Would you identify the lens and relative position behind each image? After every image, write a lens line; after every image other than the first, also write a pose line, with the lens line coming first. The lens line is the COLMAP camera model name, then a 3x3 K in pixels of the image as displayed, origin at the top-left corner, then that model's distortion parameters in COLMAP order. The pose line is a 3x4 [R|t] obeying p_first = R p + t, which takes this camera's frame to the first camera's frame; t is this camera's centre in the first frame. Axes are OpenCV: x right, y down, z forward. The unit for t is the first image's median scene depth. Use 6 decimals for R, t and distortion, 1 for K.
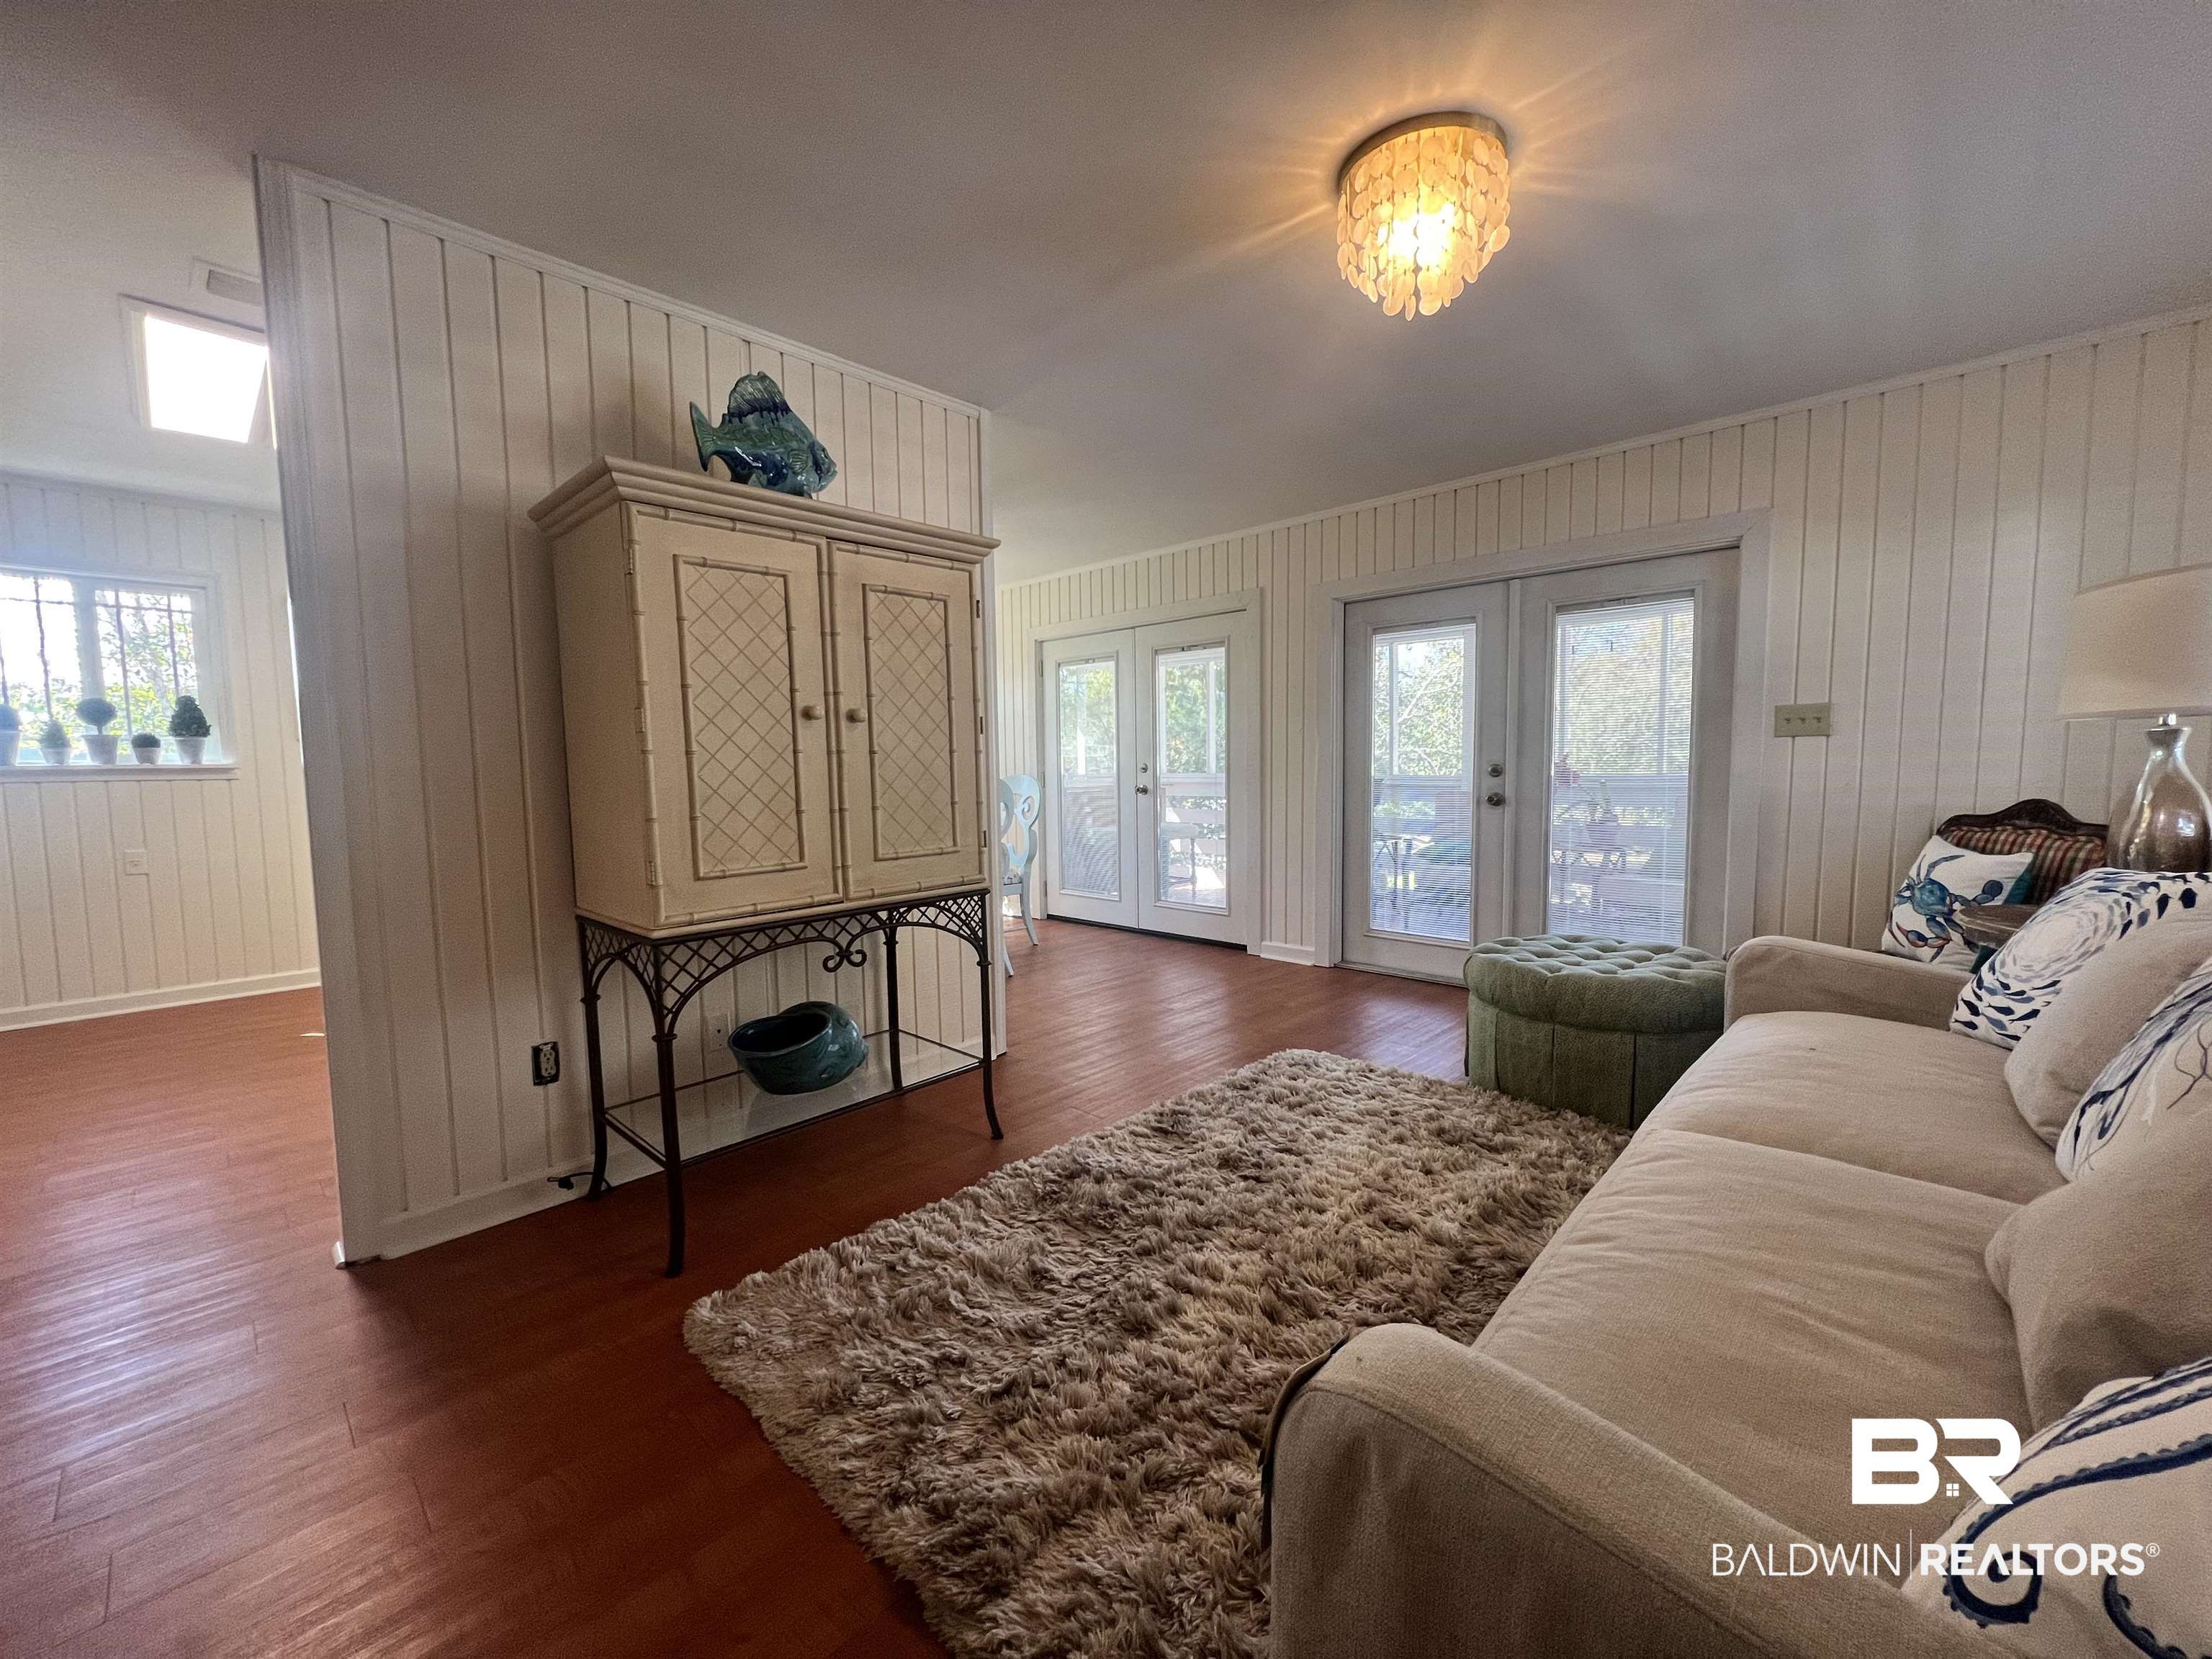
lens RADIAL K [[884.7, 0, 1106.0], [0, 884.7, 829.5], [0, 0, 1]] dist [0.000368, -0.000226]
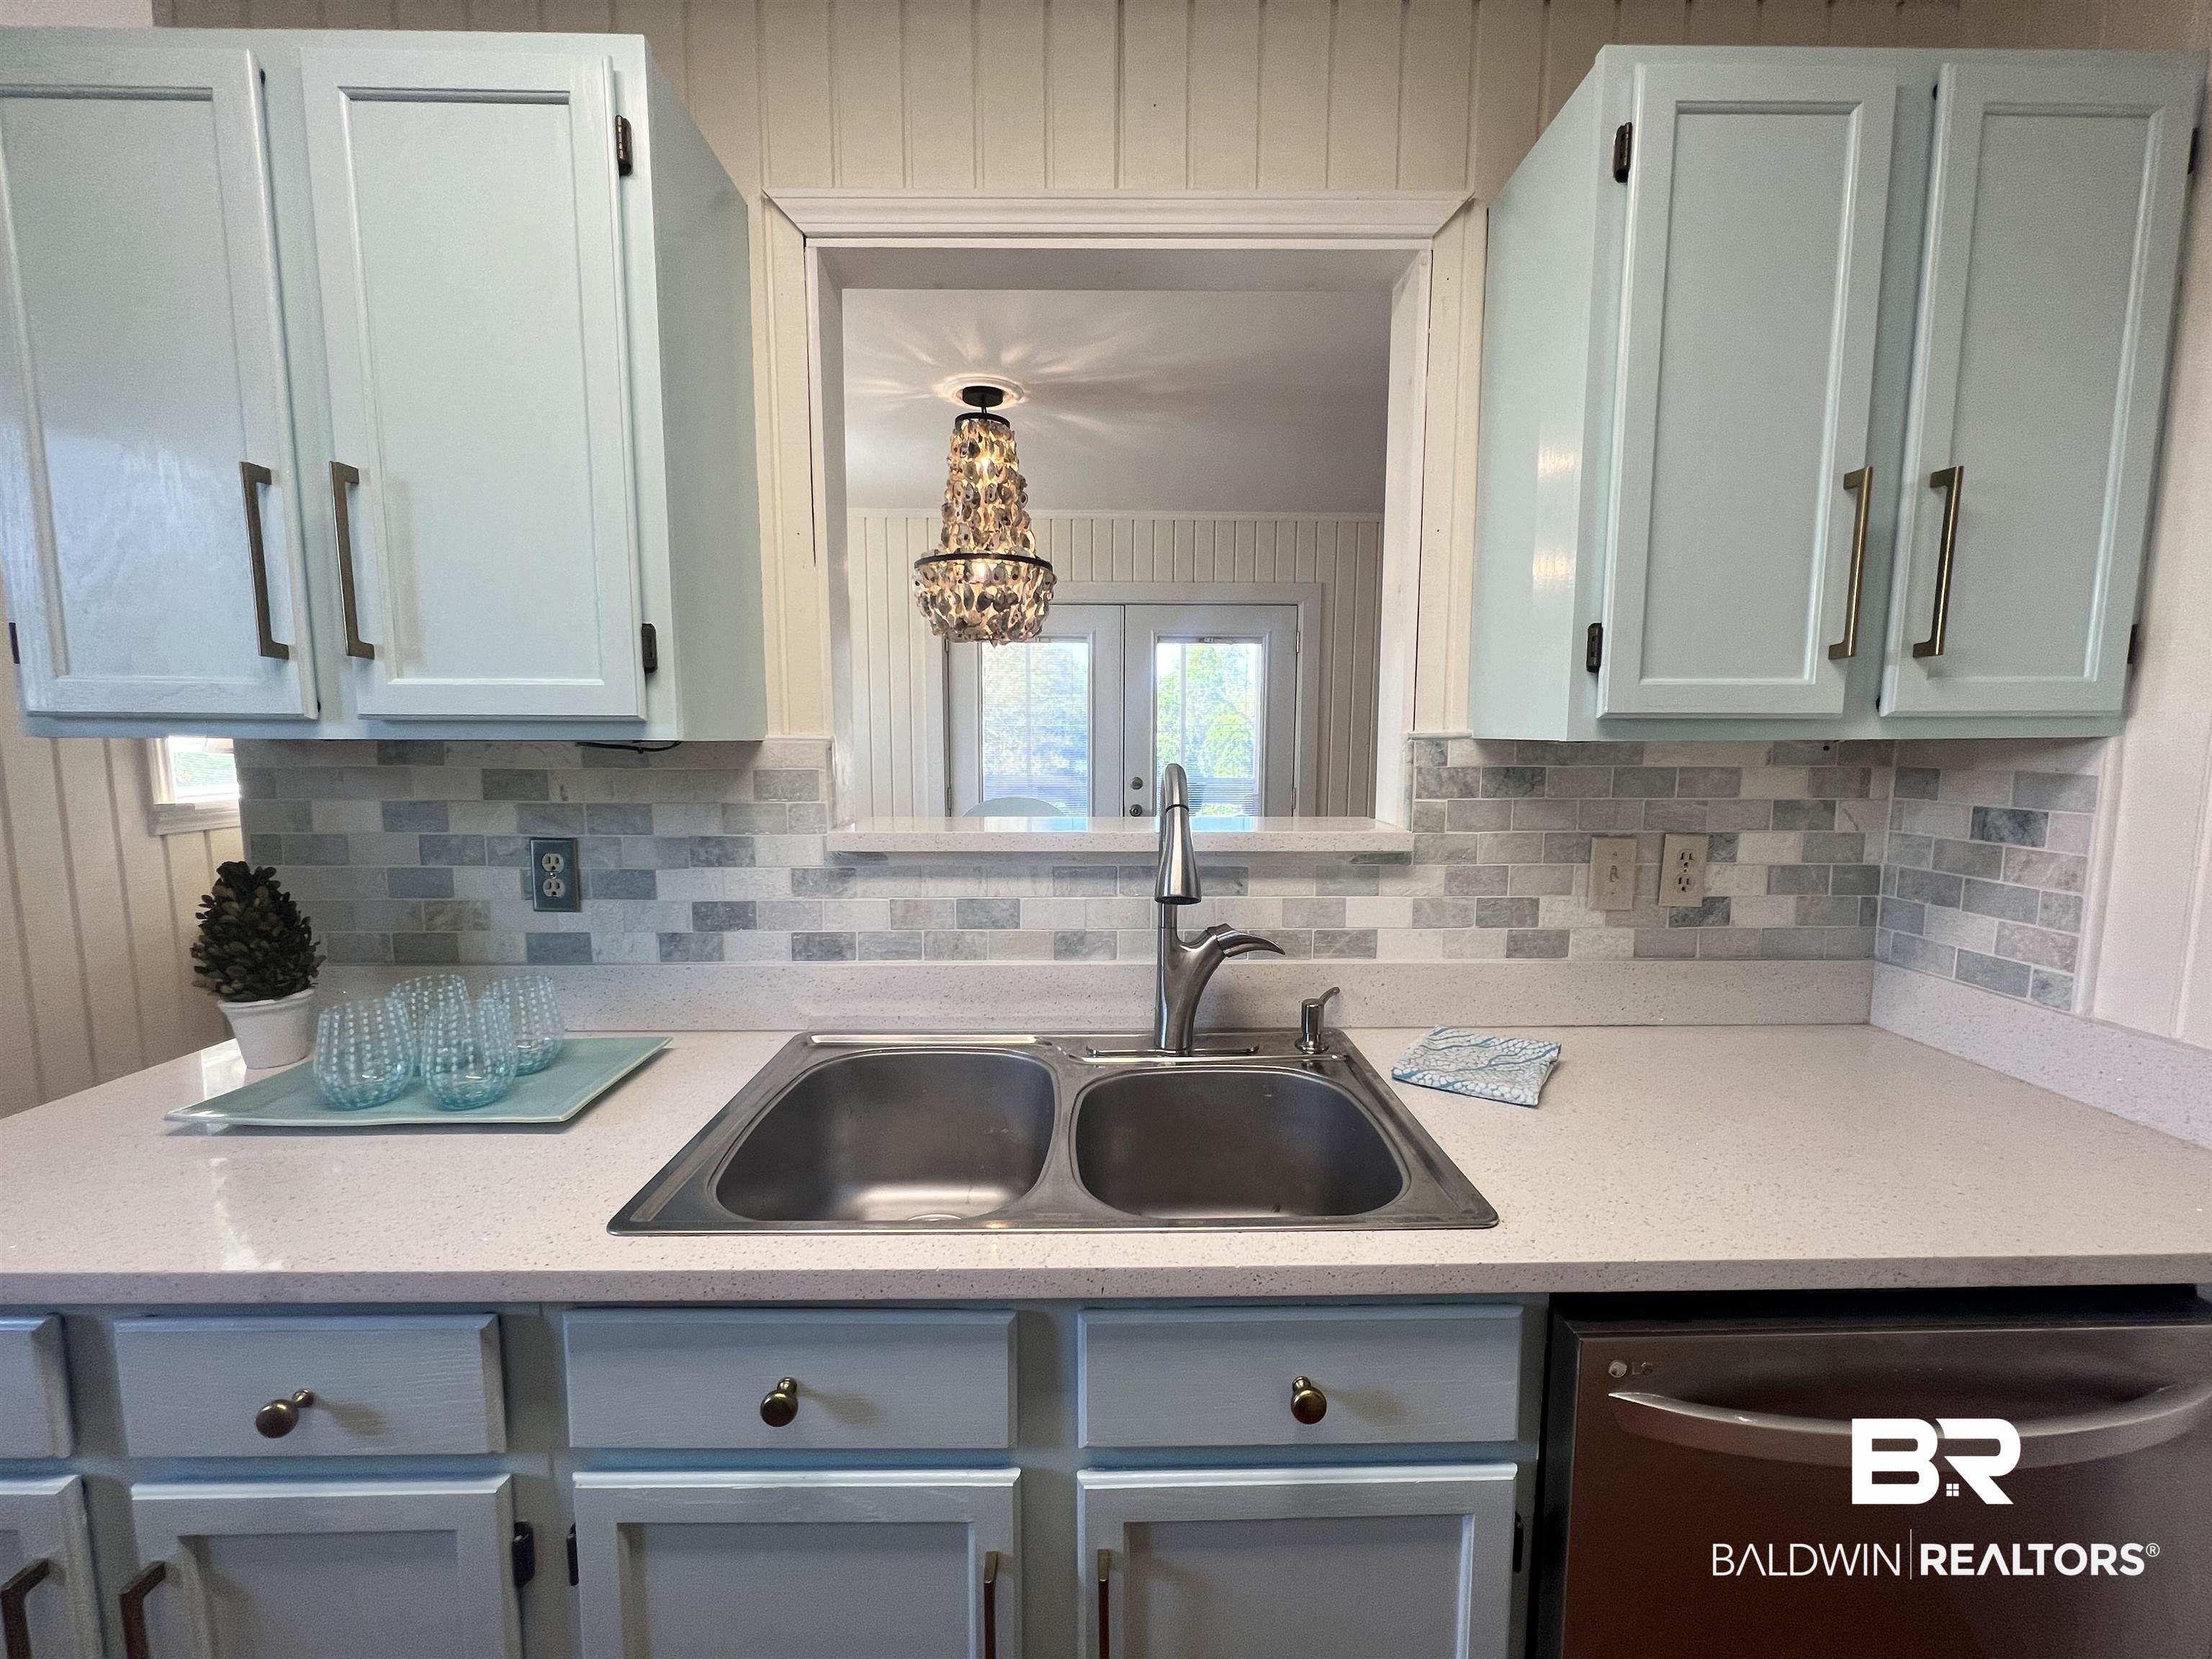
lens RADIAL K [[884.7, 0, 1106.0], [0, 884.7, 829.5], [0, 0, 1]] dist [0.000368, -0.000226]
pose [[0.710609, -0.059548, 0.701063, -0.704814], [0.042540, 0.998225, 0.041670, -0.080947], [-0.702300, 0.000212, 0.711881, 0.586125]]
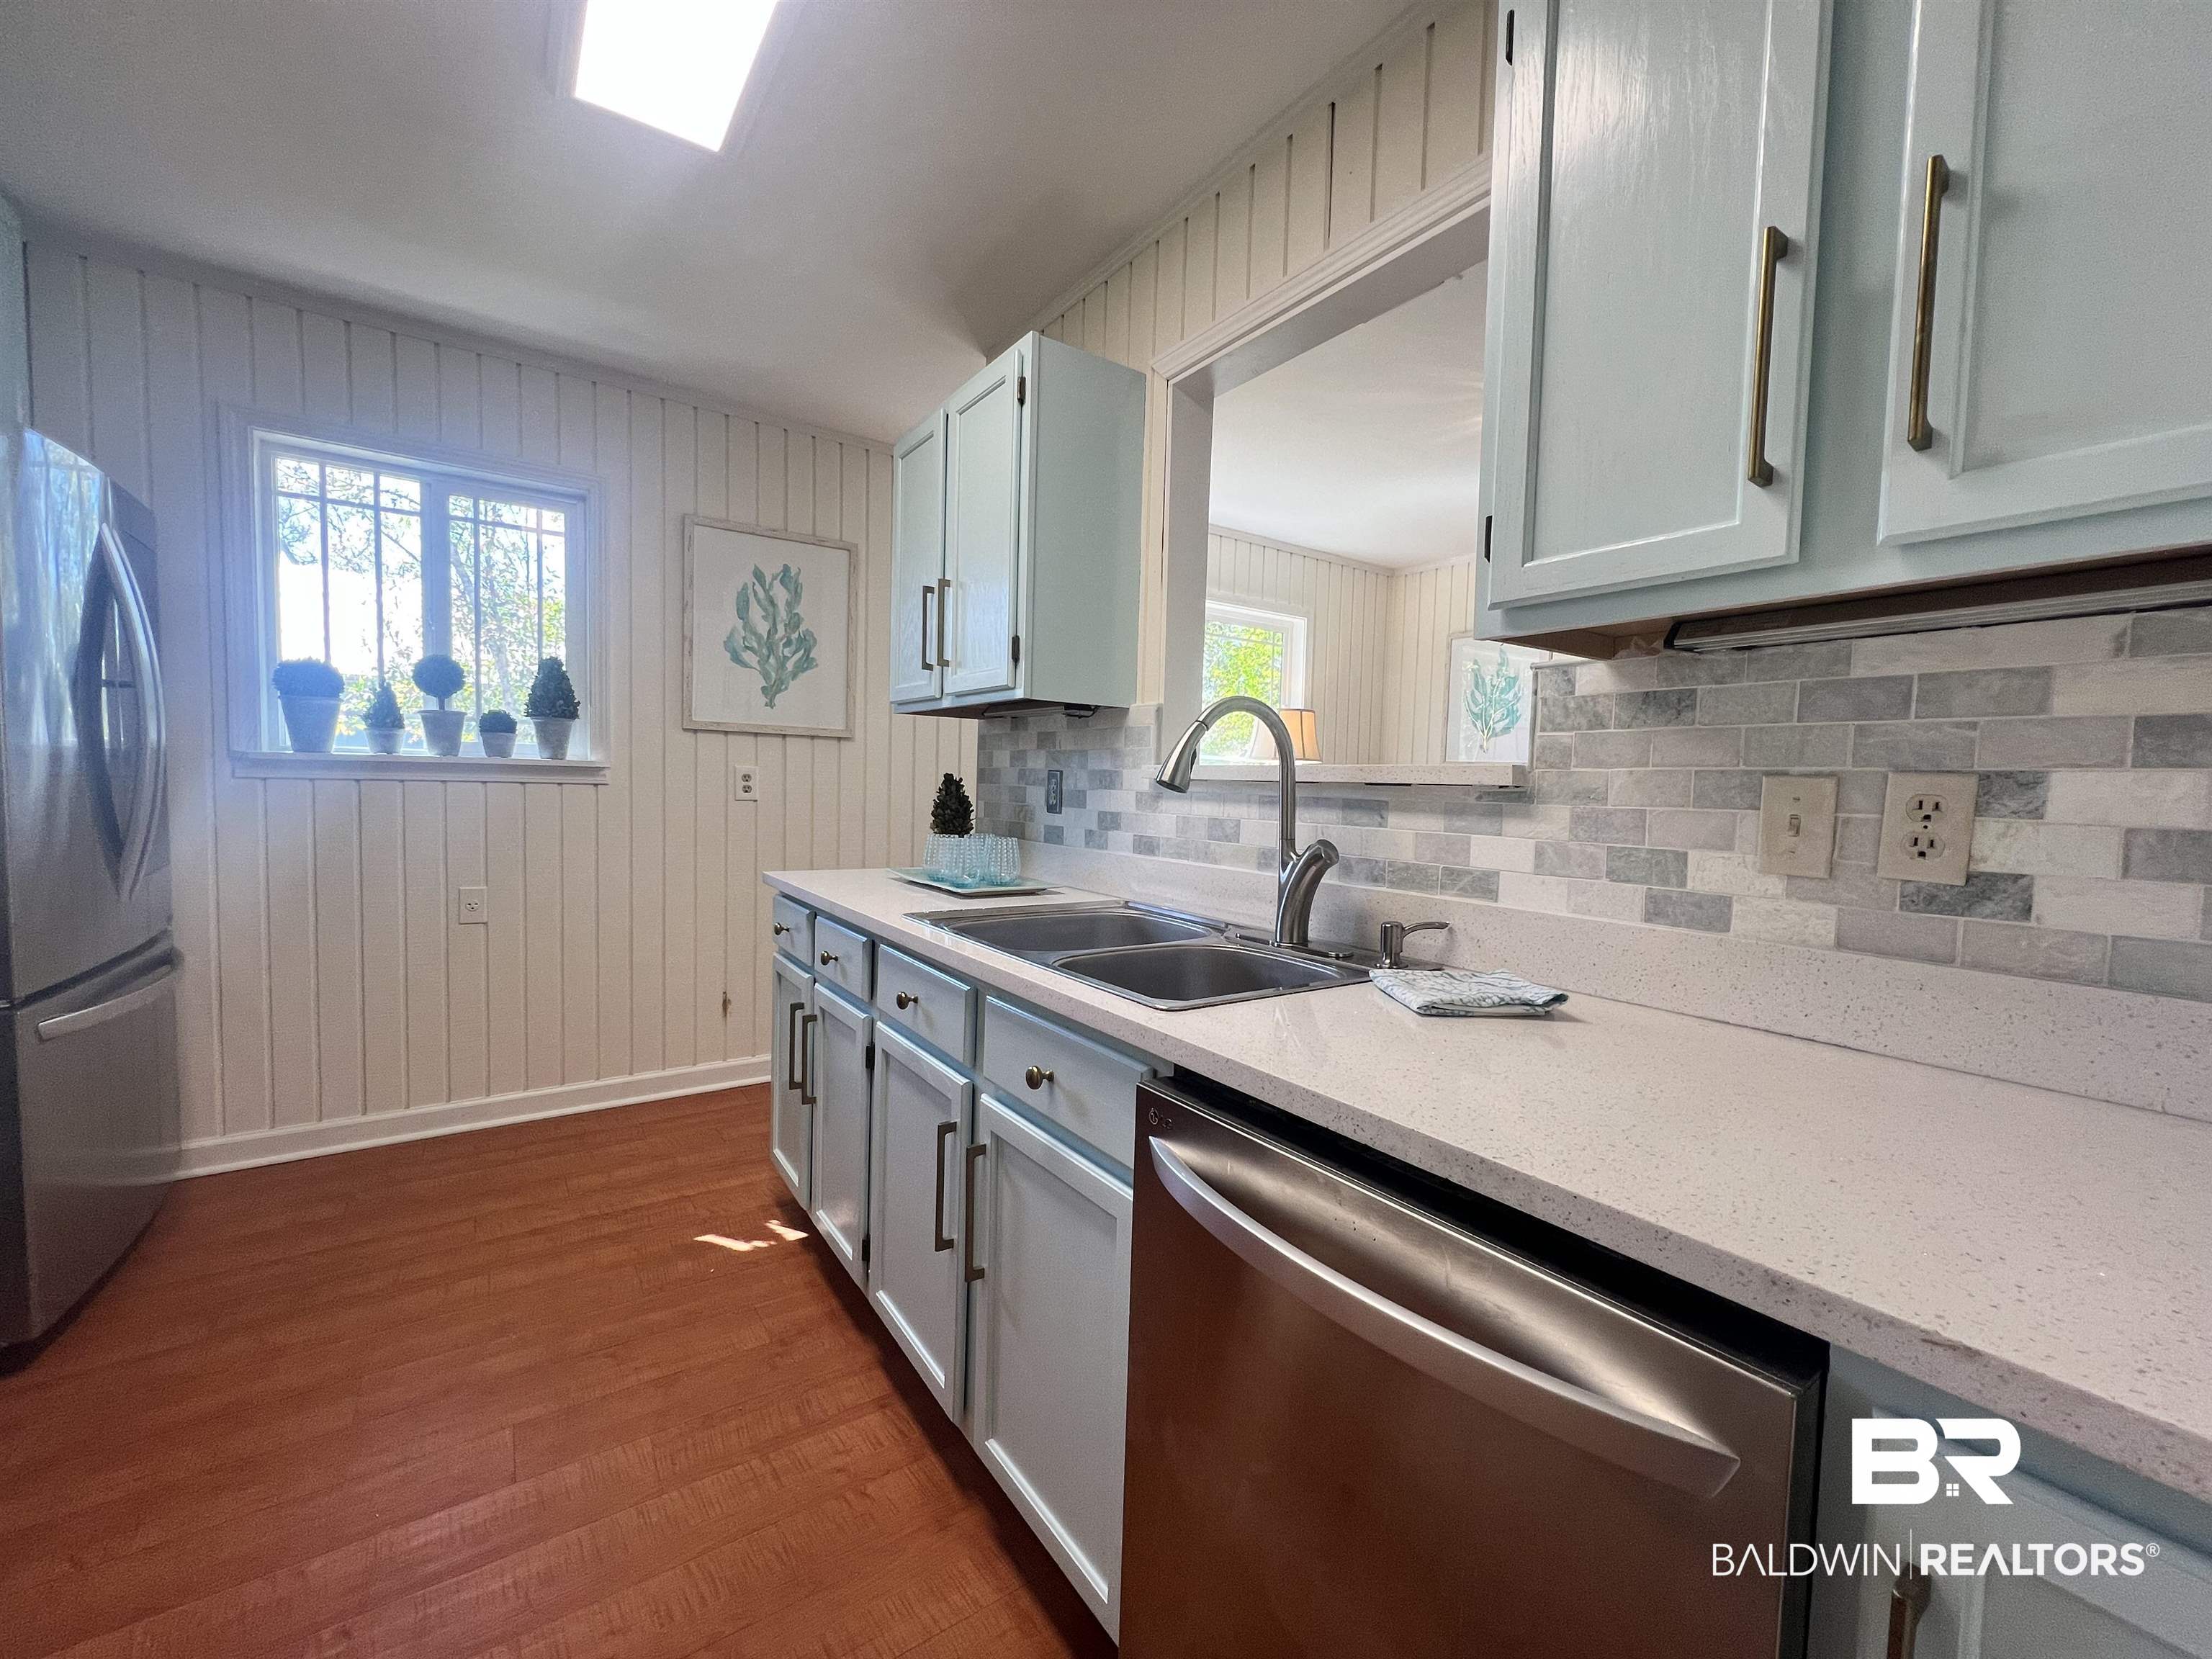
lens RADIAL K [[884.7, 0, 1106.0], [0, 884.7, 829.5], [0, 0, 1]] dist [0.000368, -0.000226]
pose [[0.979709, 0.050565, -0.193943, -0.490278], [-0.055180, 0.998306, -0.018465, -0.029357], [0.192681, 0.028793, 0.980839, 0.421068]]
